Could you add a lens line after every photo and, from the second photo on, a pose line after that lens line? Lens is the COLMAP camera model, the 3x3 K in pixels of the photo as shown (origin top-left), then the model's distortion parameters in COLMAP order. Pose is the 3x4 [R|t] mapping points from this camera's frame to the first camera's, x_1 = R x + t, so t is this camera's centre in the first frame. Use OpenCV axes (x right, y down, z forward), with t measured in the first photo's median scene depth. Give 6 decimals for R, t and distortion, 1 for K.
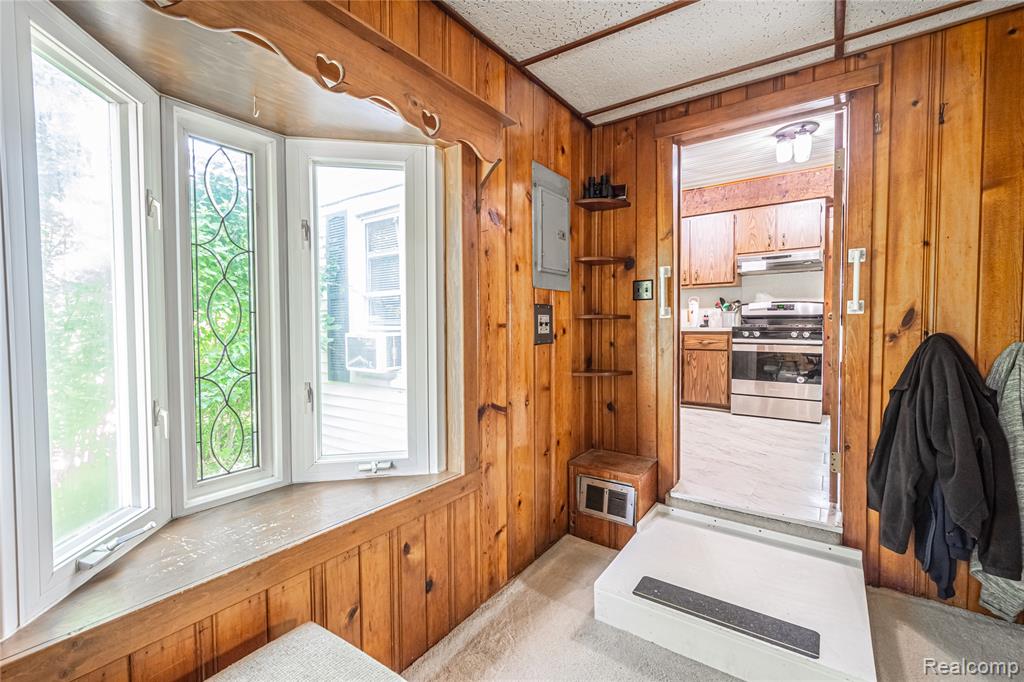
lens RADIAL K [[446.6, 0, 511.2], [0, 446.6, 338.7], [0, 0, 1]] dist [0.016125, -0.005073]
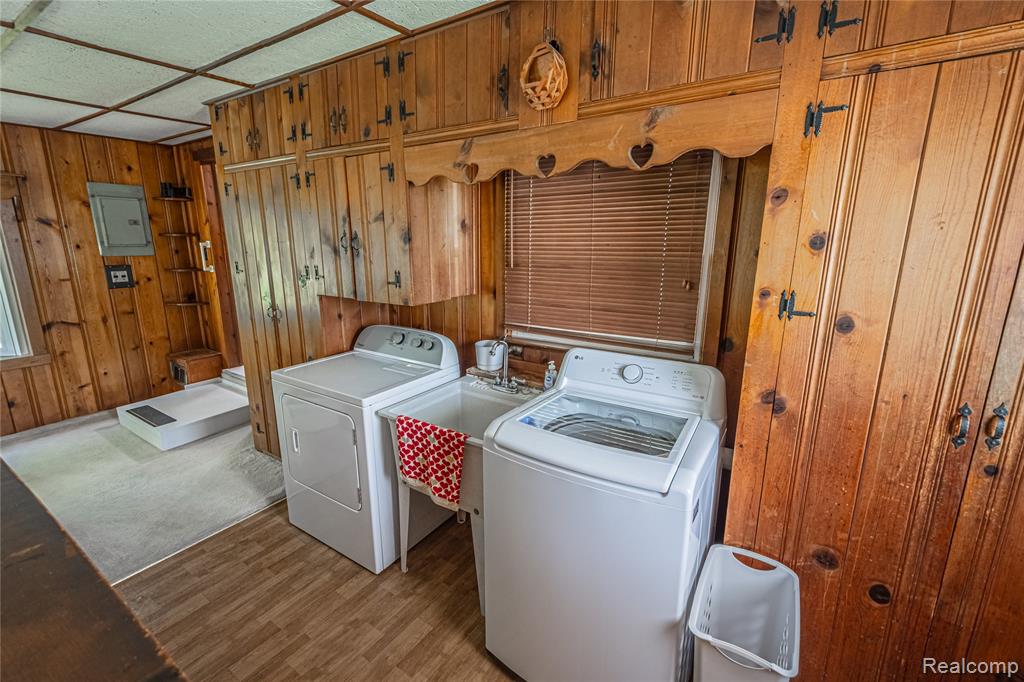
lens RADIAL K [[446.6, 0, 511.2], [0, 446.6, 338.7], [0, 0, 1]] dist [0.016125, -0.005073]
pose [[0.999557, 0.002030, 0.029678, 1.602960], [-0.007380, 0.983402, 0.181288, -0.128544], [-0.028817, -0.181427, 0.982982, -0.854486]]
